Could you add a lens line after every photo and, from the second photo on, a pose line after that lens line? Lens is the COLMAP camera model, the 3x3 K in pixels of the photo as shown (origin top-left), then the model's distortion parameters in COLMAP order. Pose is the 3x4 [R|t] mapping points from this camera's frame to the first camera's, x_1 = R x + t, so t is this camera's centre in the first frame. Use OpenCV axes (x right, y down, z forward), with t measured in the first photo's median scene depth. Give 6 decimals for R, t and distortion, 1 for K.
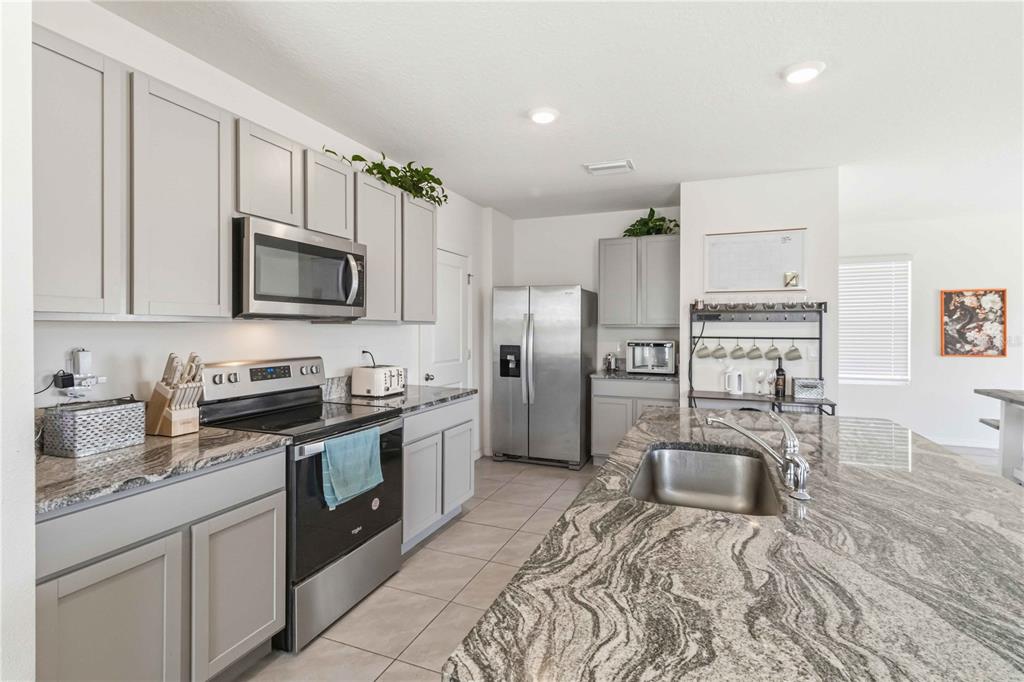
lens RADIAL K [[487.6, 0, 511.5], [0, 487.6, 328.6], [0, 0, 1]] dist [0.000005, 0.000887]
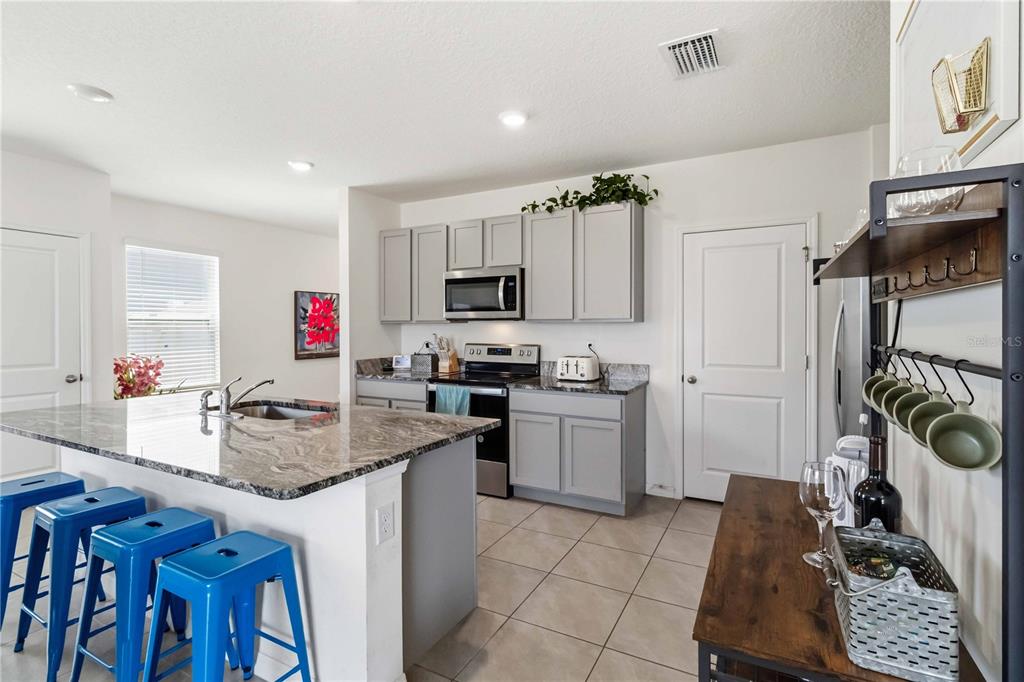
lens RADIAL K [[487.6, 0, 511.5], [0, 487.6, 328.6], [0, 0, 1]] dist [0.000005, 0.000887]
pose [[-0.101519, 0.005857, -0.994816, 0.822368], [0.001527, 0.999982, 0.005731, 0.000177], [0.994832, -0.000937, -0.101527, 0.828320]]
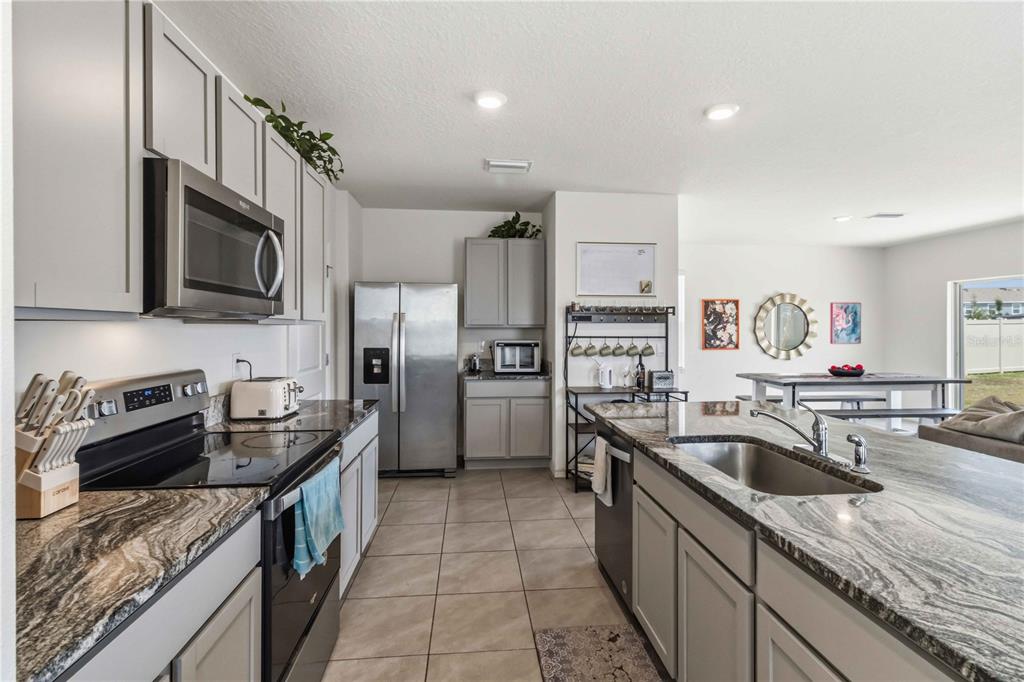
lens RADIAL K [[487.6, 0, 511.5], [0, 487.6, 328.6], [0, 0, 1]] dist [0.000005, 0.000887]
pose [[0.884660, -0.001406, 0.466234, -0.249229], [0.001440, 0.999999, 0.000283, -0.001504], [-0.466234, 0.000421, 0.884661, 0.120101]]
